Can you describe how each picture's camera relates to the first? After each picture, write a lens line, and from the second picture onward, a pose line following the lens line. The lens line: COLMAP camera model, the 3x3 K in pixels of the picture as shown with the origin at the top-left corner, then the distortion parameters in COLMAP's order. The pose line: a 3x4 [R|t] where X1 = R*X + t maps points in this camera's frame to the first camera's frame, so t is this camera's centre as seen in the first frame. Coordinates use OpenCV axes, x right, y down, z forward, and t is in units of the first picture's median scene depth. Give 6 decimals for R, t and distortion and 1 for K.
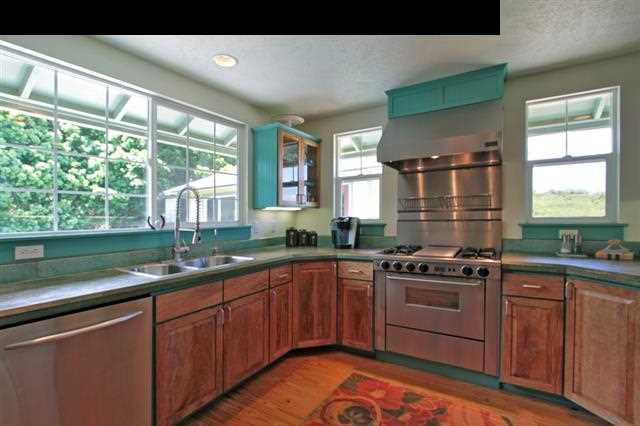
lens RADIAL K [[293.6, 0, 327.9], [0, 293.6, 231.8], [0, 0, 1]] dist [-0.012343, -0.000982]
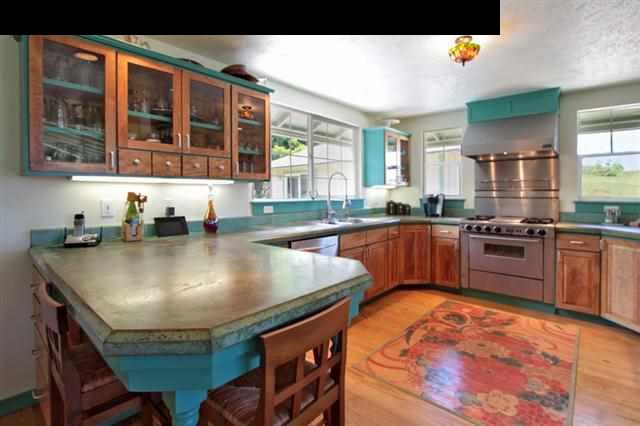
lens RADIAL K [[293.6, 0, 333.6], [0, 293.6, 196.1], [0, 0, 1]] dist [-0.012343, -0.000982]
pose [[0.986731, 0.019517, -0.161187, -0.234405], [-0.025902, 0.998957, -0.037609, 0.030638], [0.160285, 0.041285, 0.986207, -0.537396]]
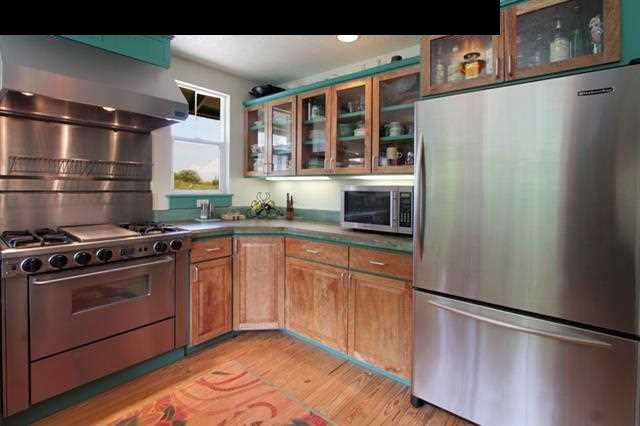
lens RADIAL K [[293.6, 0, 323.3], [0, 293.6, 195.6], [0, 0, 1]] dist [-0.012343, -0.000982]
pose [[0.157617, -0.009588, 0.987454, -0.296514], [0.033822, 0.999419, 0.004305, -0.011898], [-0.986921, 0.032720, 0.157850, 0.298480]]
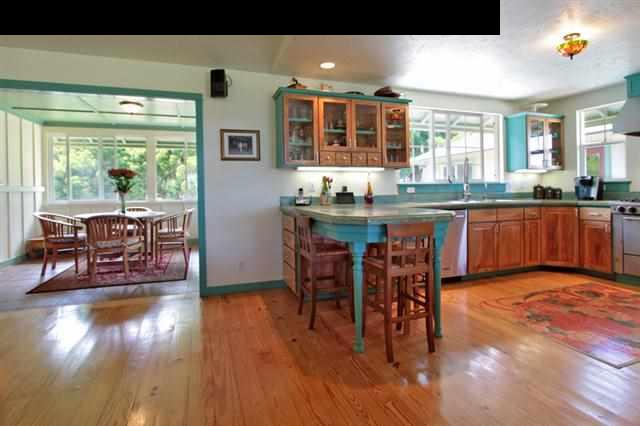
lens RADIAL K [[315.0, 0, 328.6], [0, 315.0, 170.0], [0, 0, 1]] dist [-0.020059, 0.000983]
pose [[0.766259, -0.024951, -0.642047, 0.084356], [-0.040229, 0.995422, -0.086695, 0.112629], [0.641271, 0.092259, 0.761748, -1.005248]]
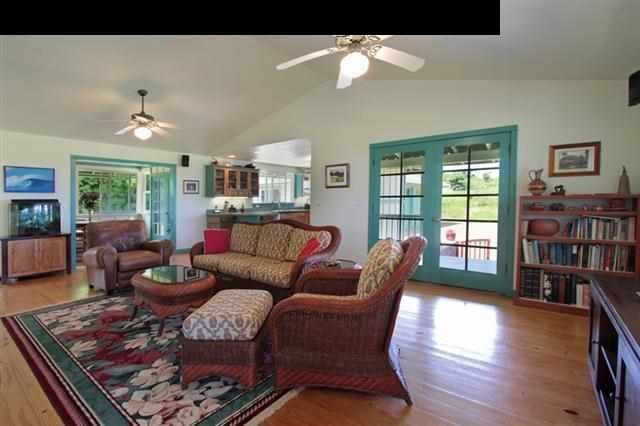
lens RADIAL K [[293.6, 0, 320.5], [0, 293.6, 209.7], [0, 0, 1]] dist [-0.012343, -0.000982]
pose [[0.994431, 0.012664, -0.104624, 0.561238], [-0.015139, 0.999623, -0.022894, 0.182540], [0.104295, 0.024351, 0.994248, -3.285429]]
